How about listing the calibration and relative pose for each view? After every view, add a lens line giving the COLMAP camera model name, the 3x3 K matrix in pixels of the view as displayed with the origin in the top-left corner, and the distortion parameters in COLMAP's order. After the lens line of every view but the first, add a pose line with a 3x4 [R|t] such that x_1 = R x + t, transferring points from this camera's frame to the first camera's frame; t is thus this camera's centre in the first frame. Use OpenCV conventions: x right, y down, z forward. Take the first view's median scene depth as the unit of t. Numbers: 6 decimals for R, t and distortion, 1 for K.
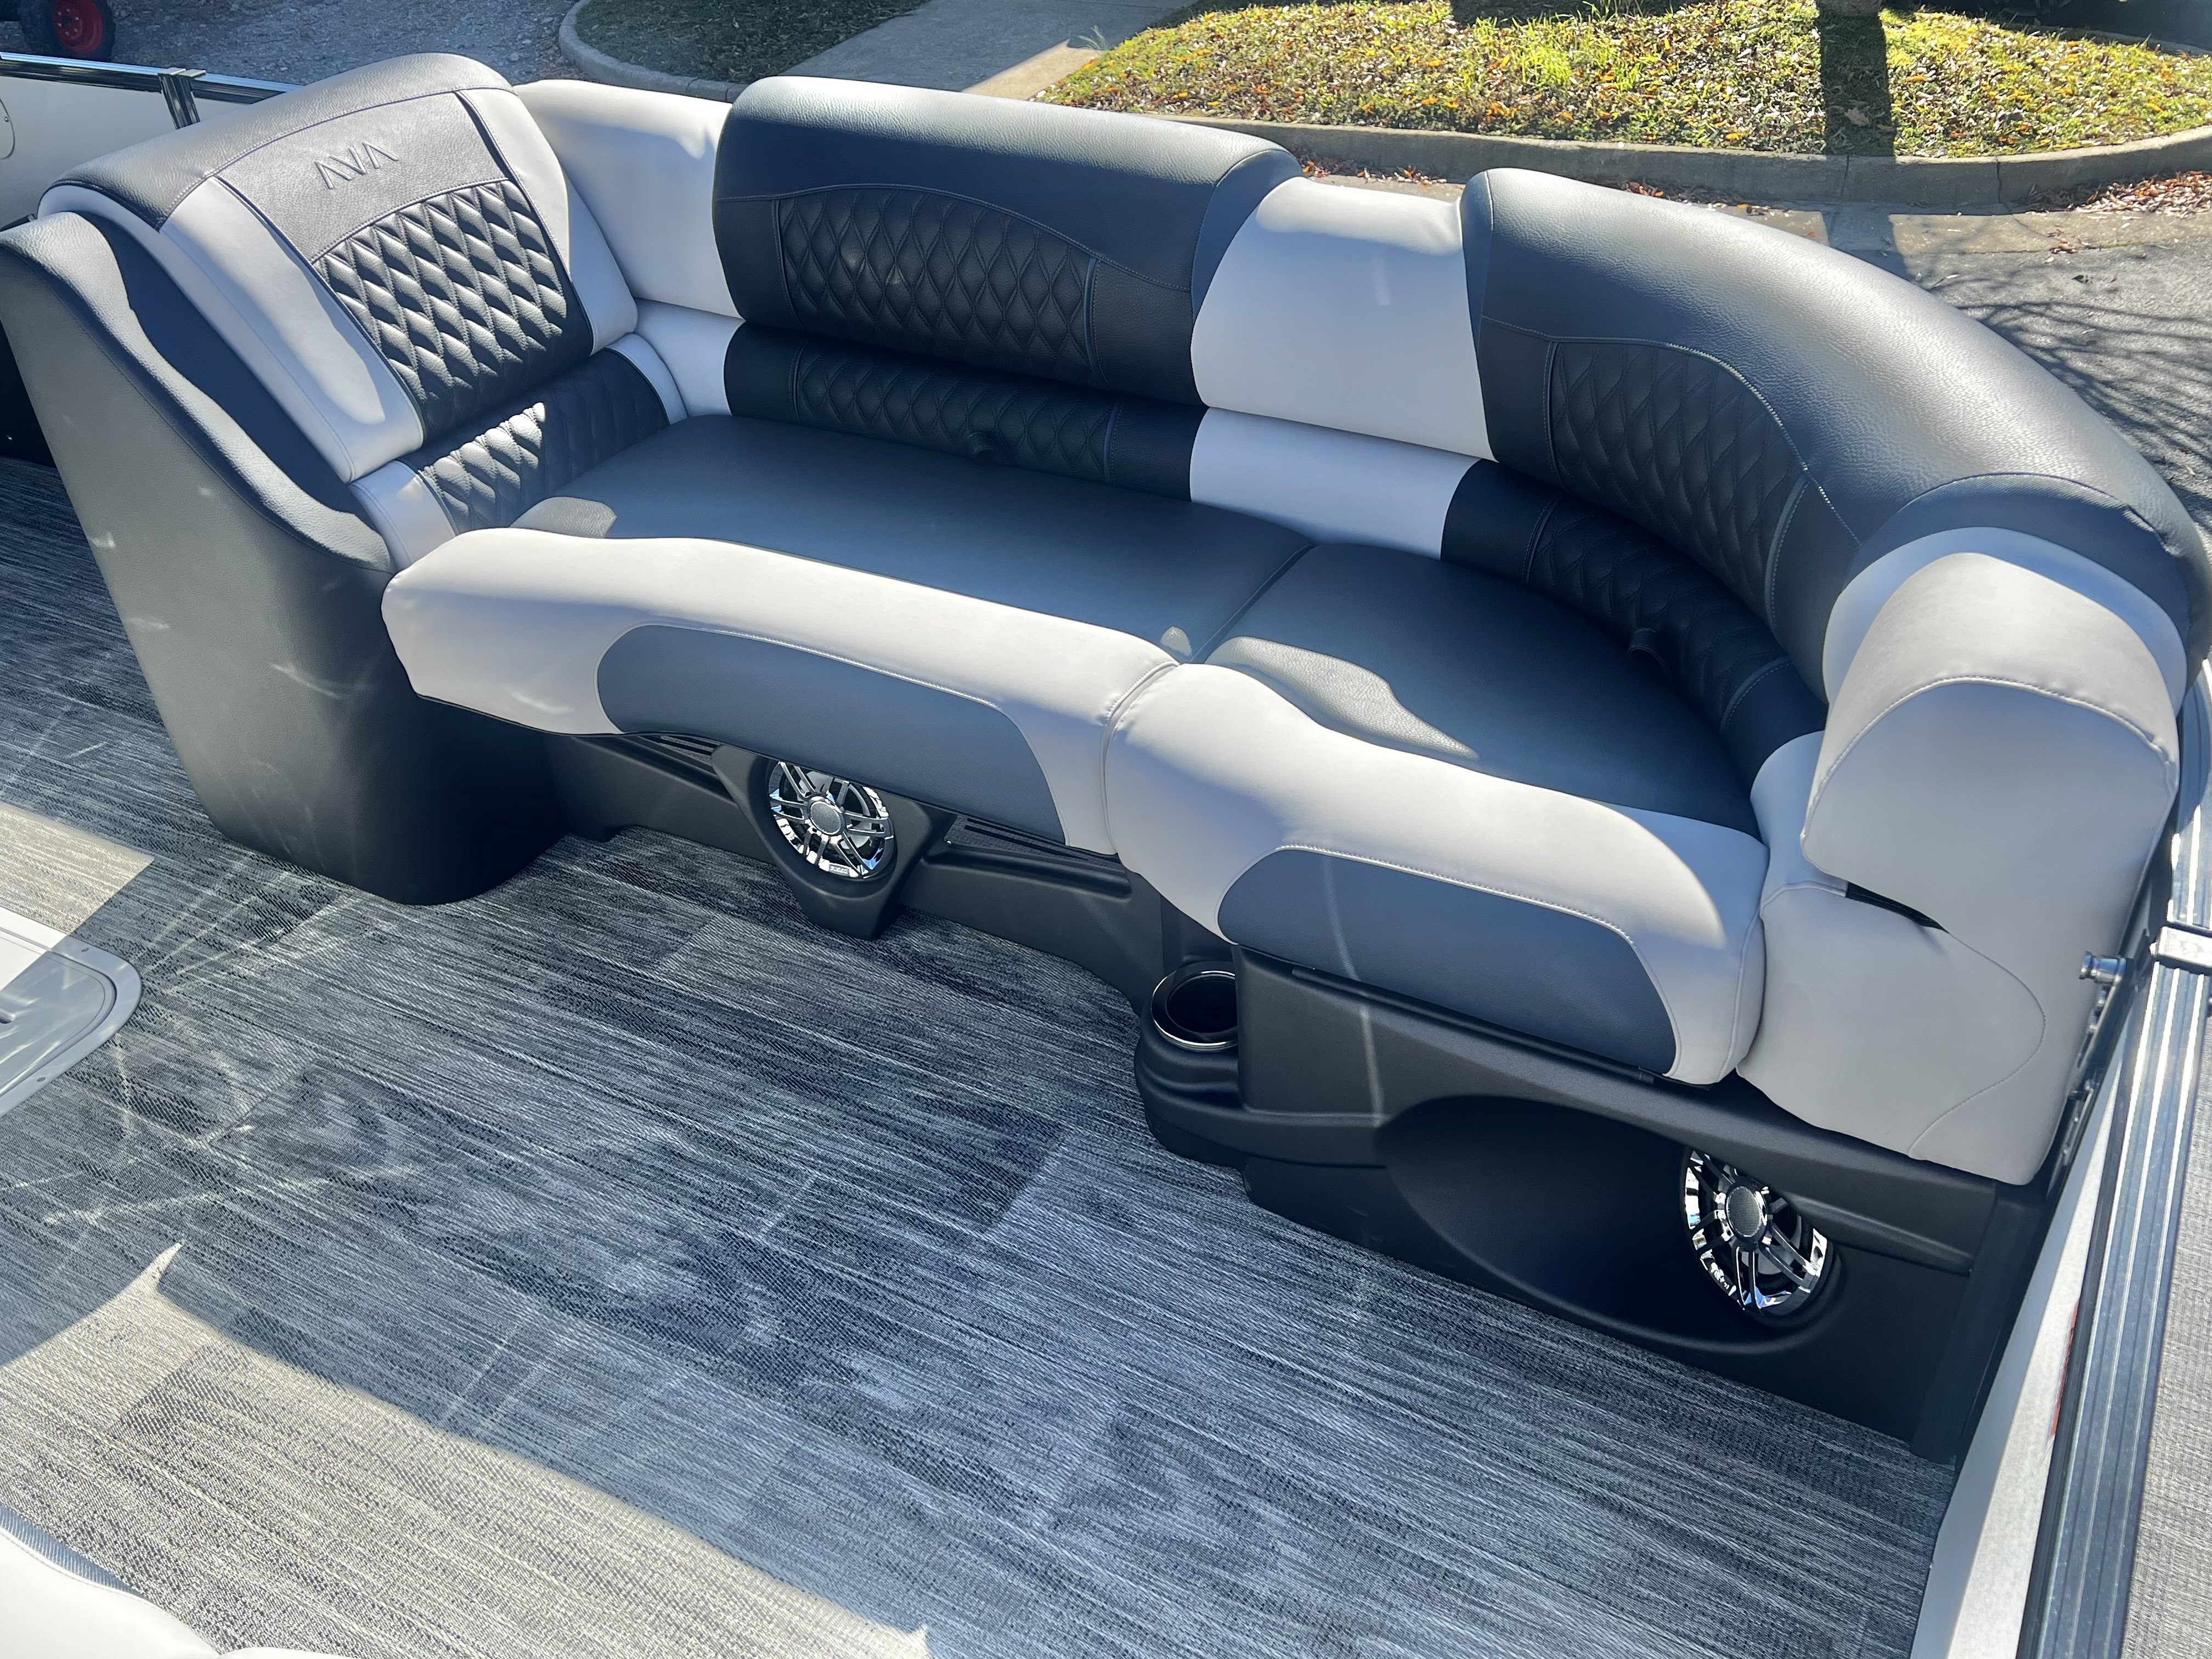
lens RADIAL K [[1831.6, 0, 1097.7], [0, 1831.6, 822.9], [0, 0, 1]] dist [0.068439, -0.091817]
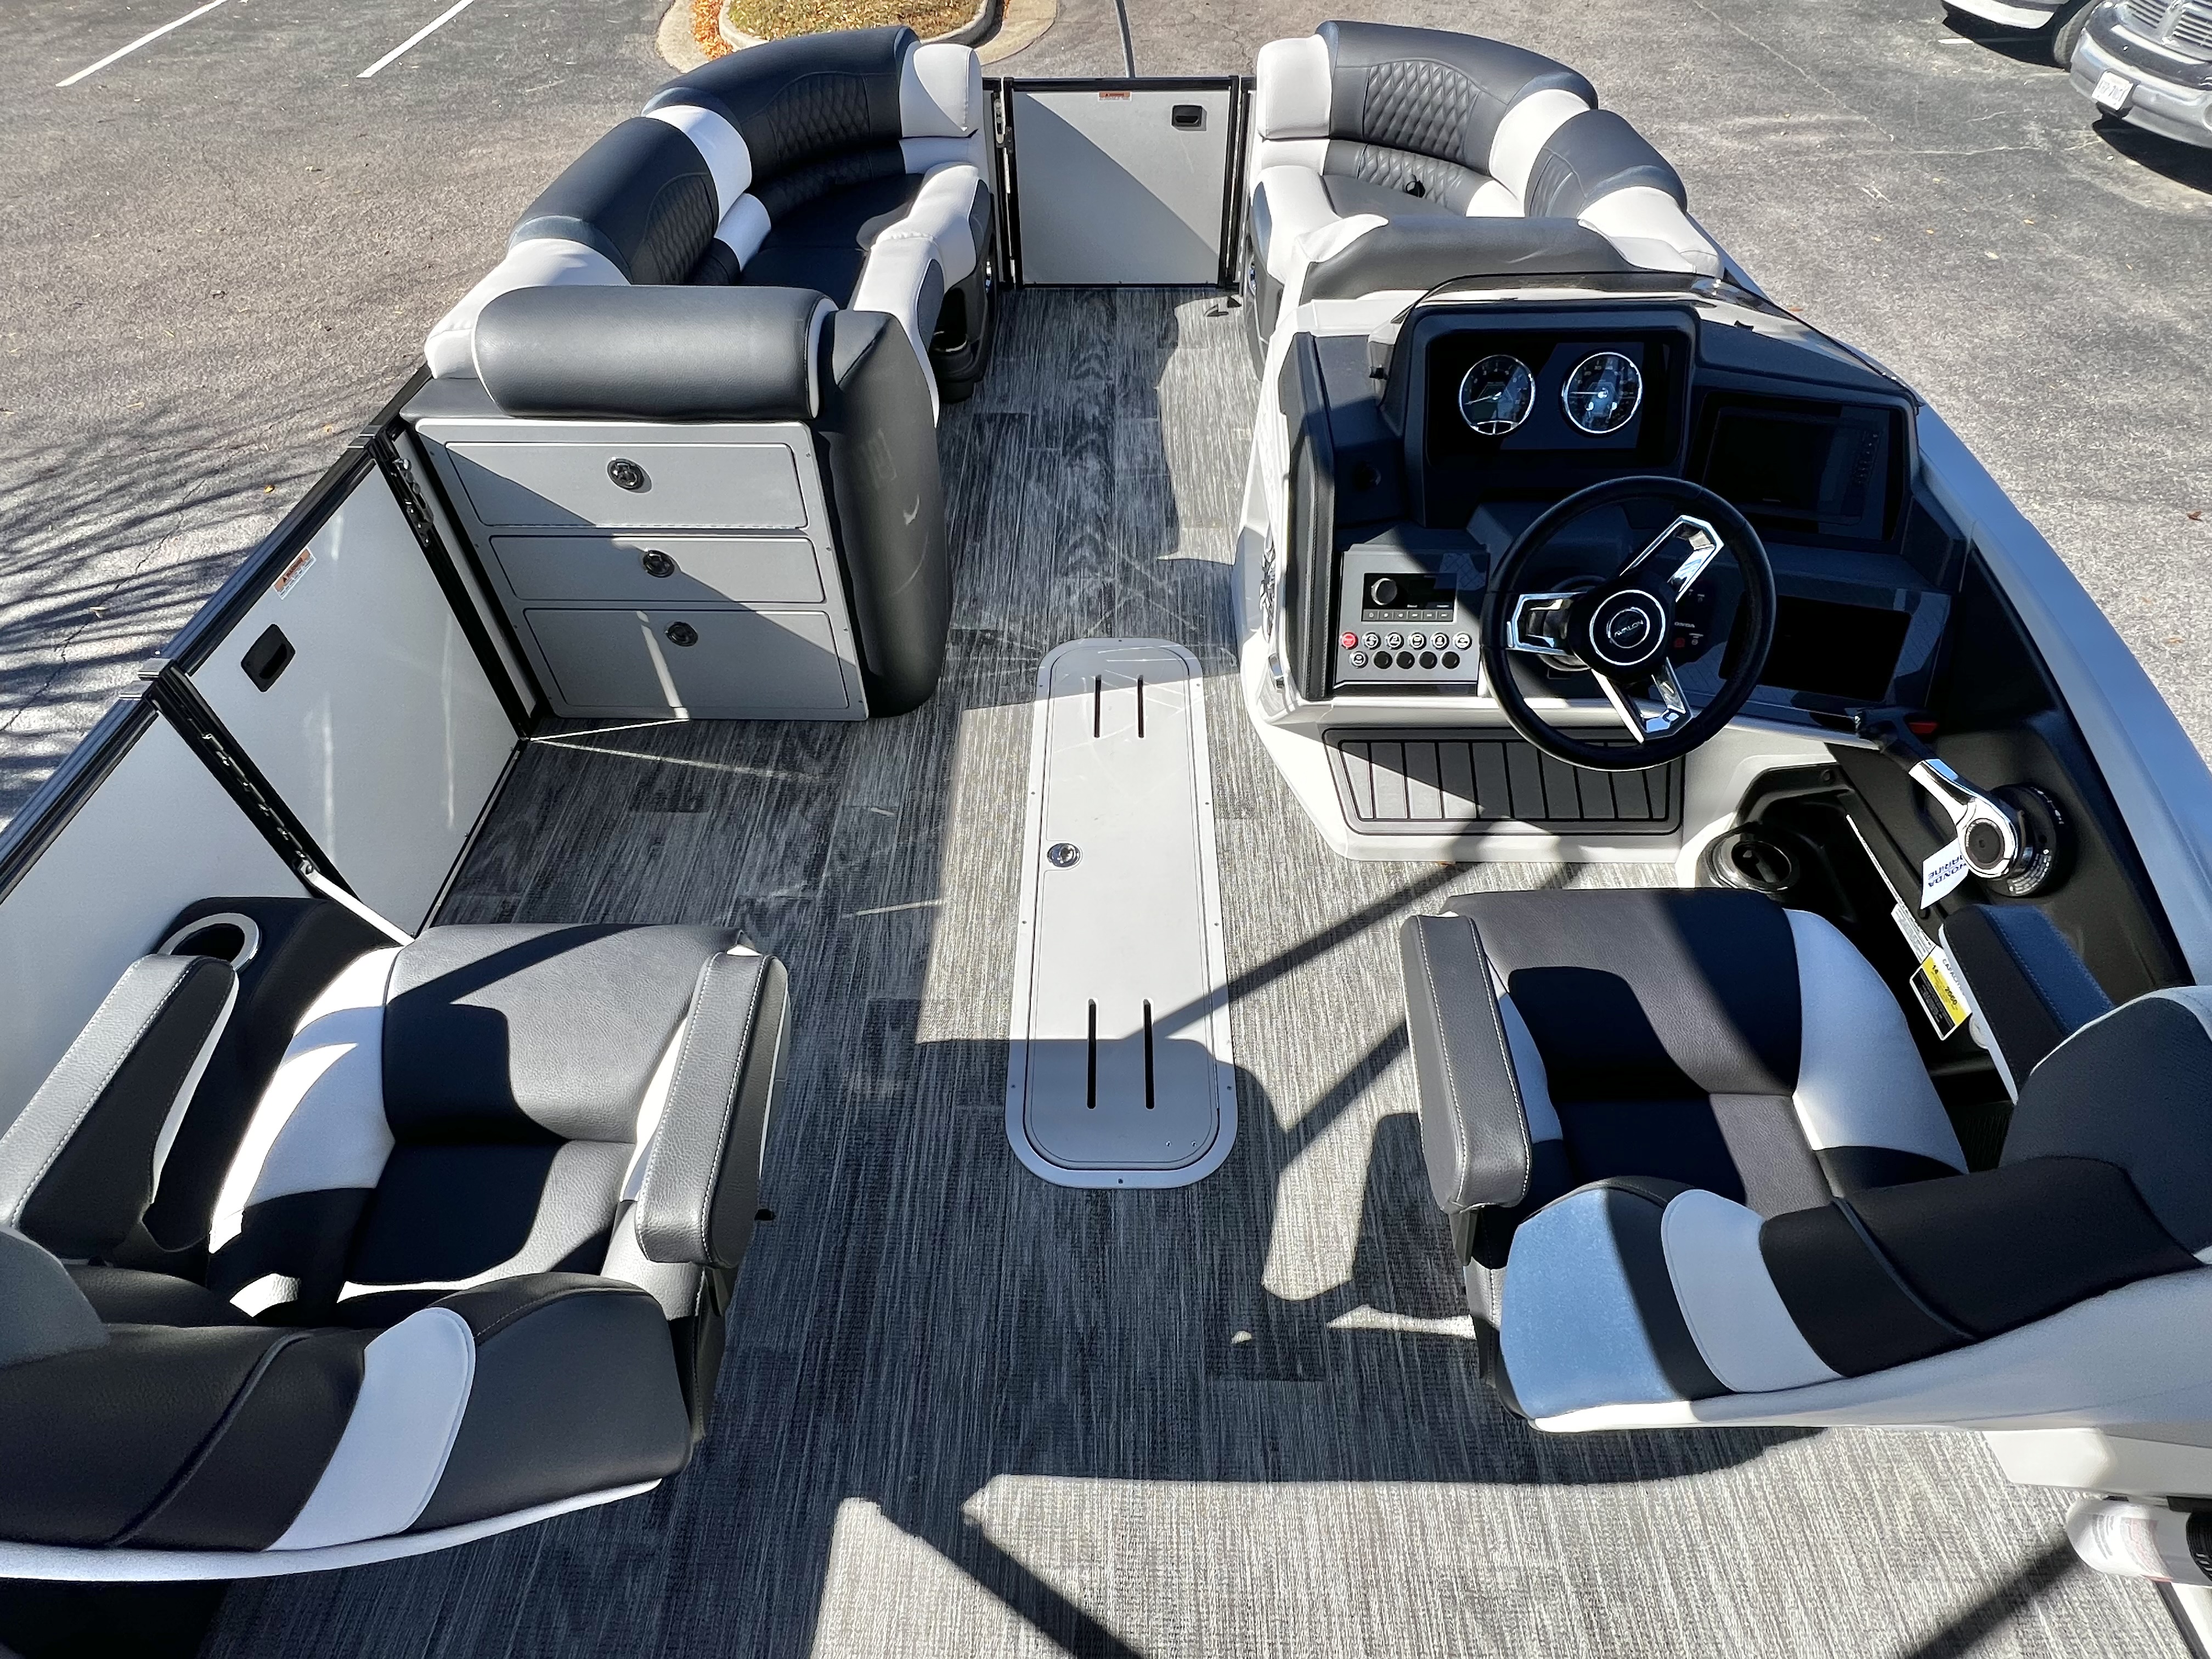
lens RADIAL K [[1118.1, 0, 1094.8], [0, 1118.1, 828.8], [0, 0, 1]] dist [0.000411, -0.000778]
pose [[-0.465421, -0.615719, 0.635825, -1.582505], [0.548690, 0.362963, 0.753124, -0.791028], [-0.694494, 0.699391, 0.168909, 1.023745]]
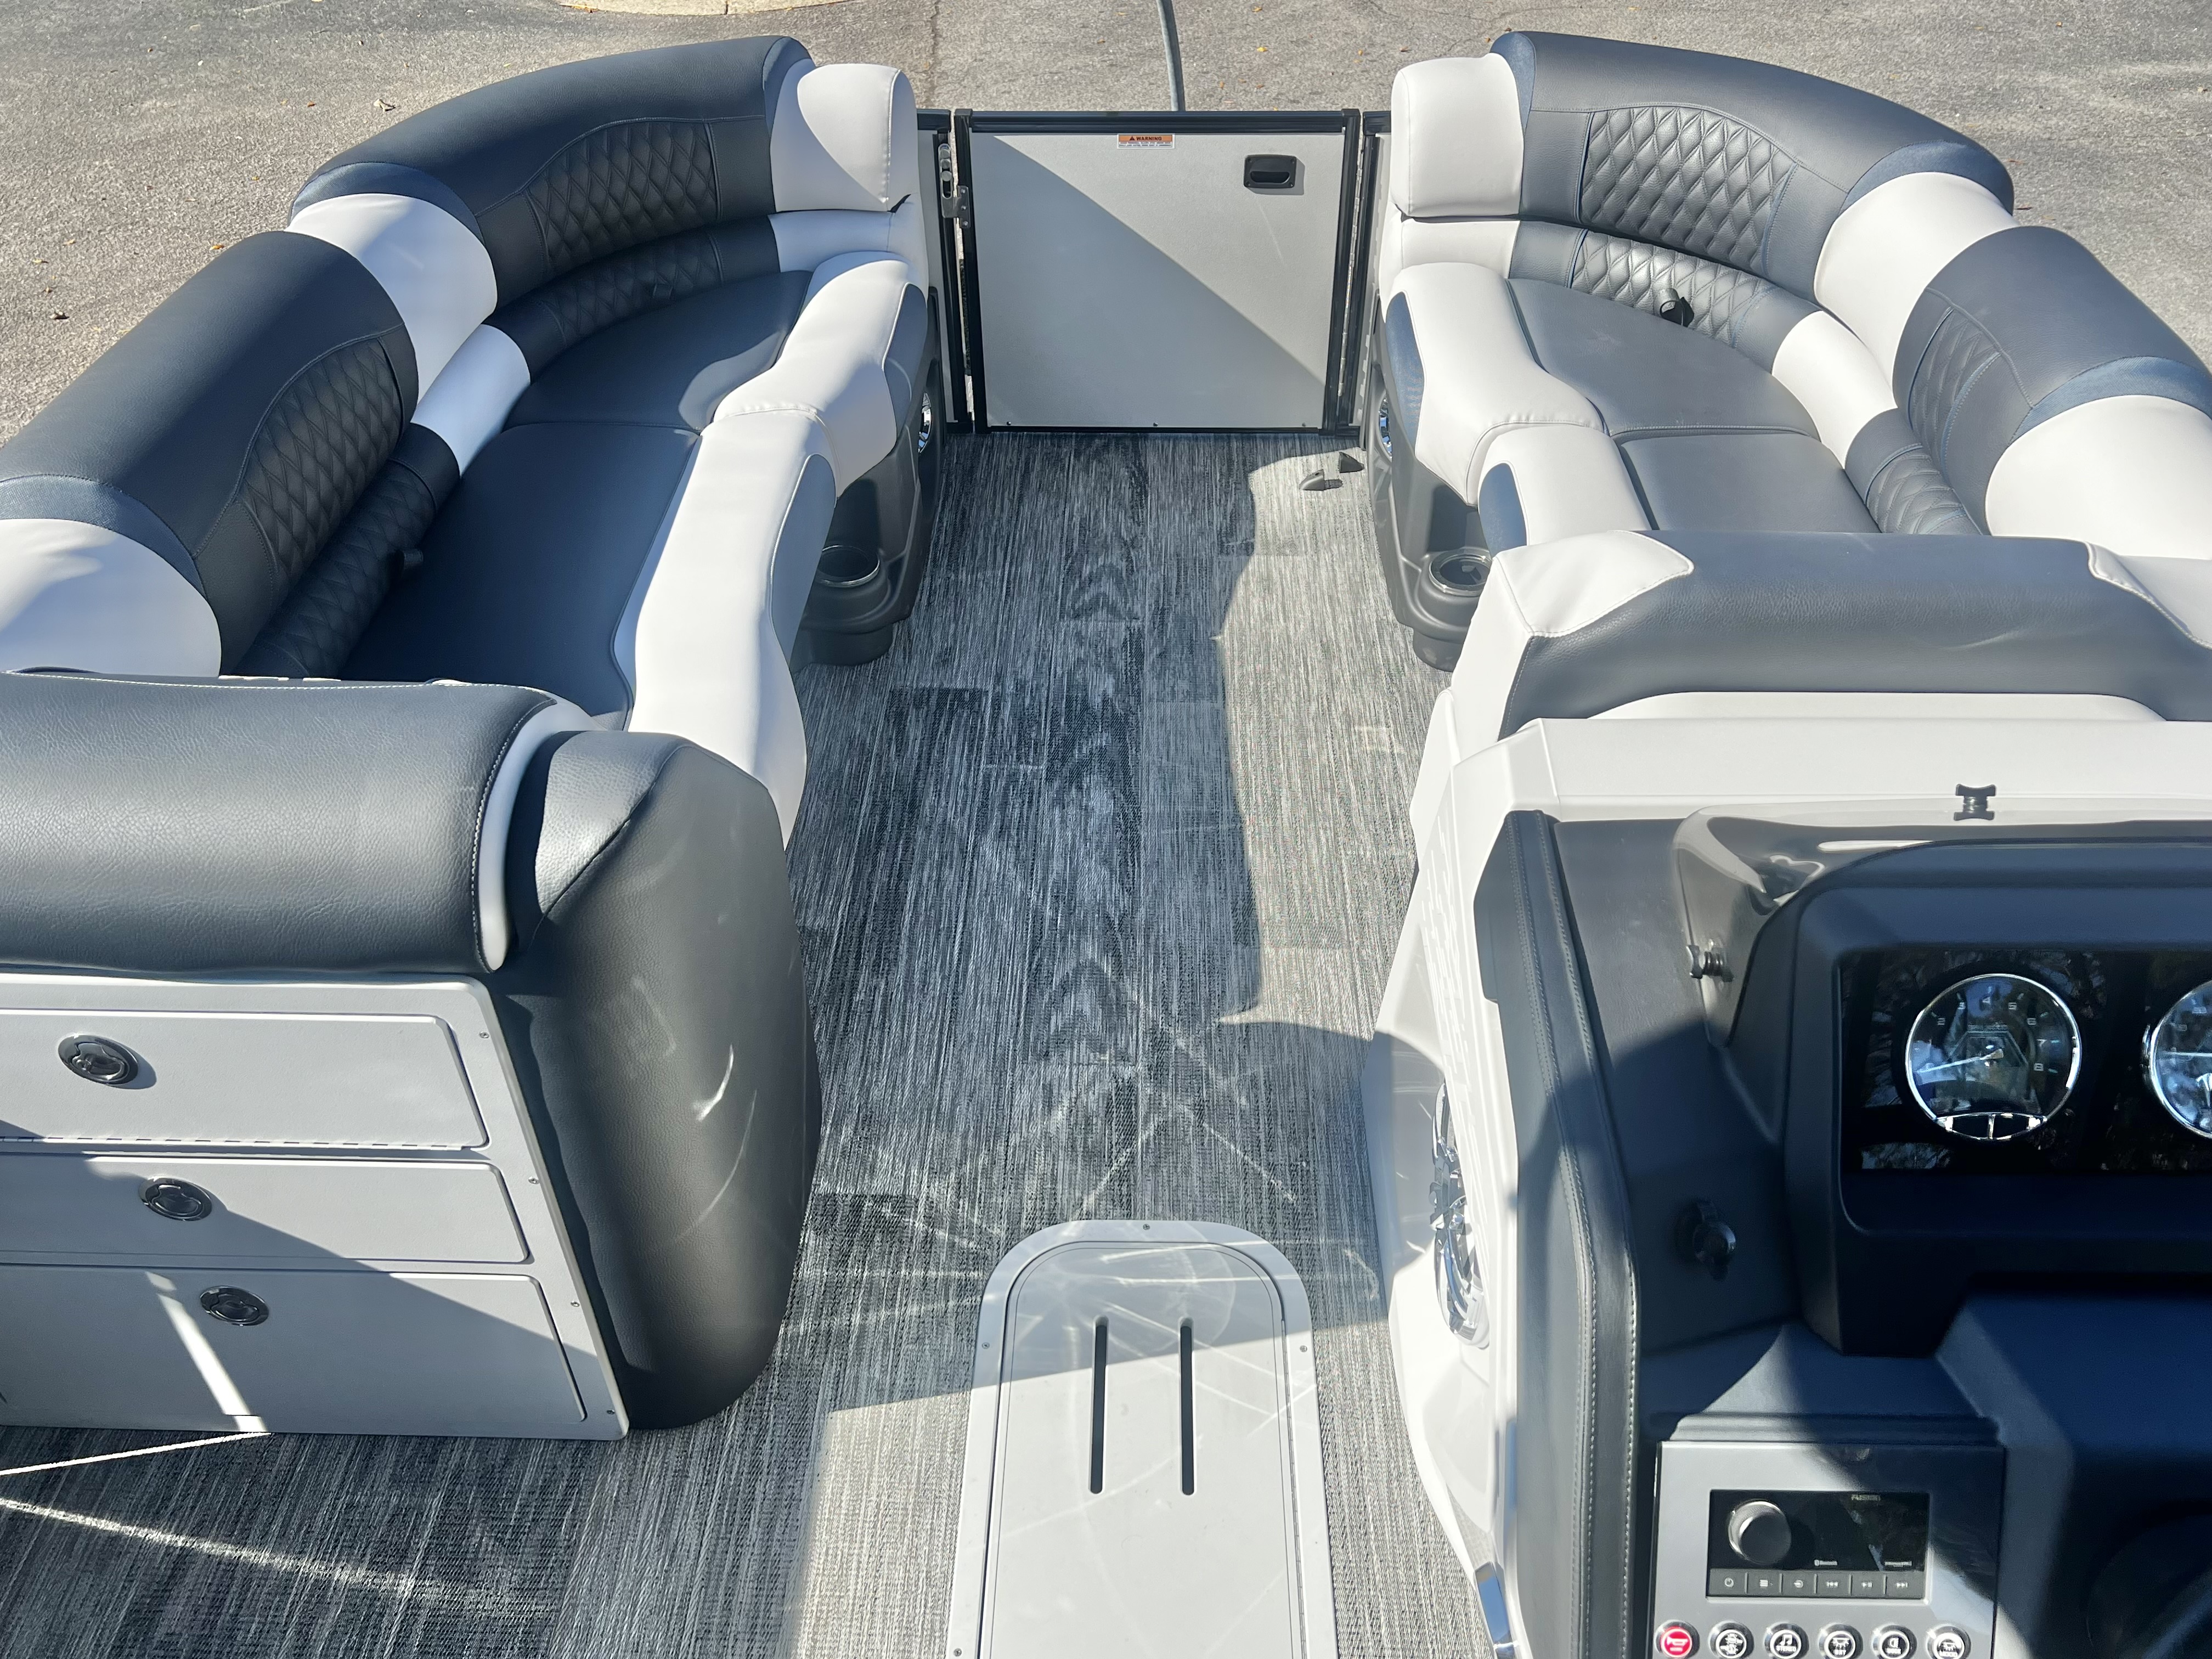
lens RADIAL K [[1738.8, 0, 1110.5], [0, 1738.8, 813.2], [0, 0, 1]] dist [0.088764, -0.108551]
pose [[-0.457644, -0.526937, 0.716170, -1.225158], [0.549359, 0.465757, 0.693740, -0.714005], [-0.699118, 0.710920, 0.076327, 0.826840]]
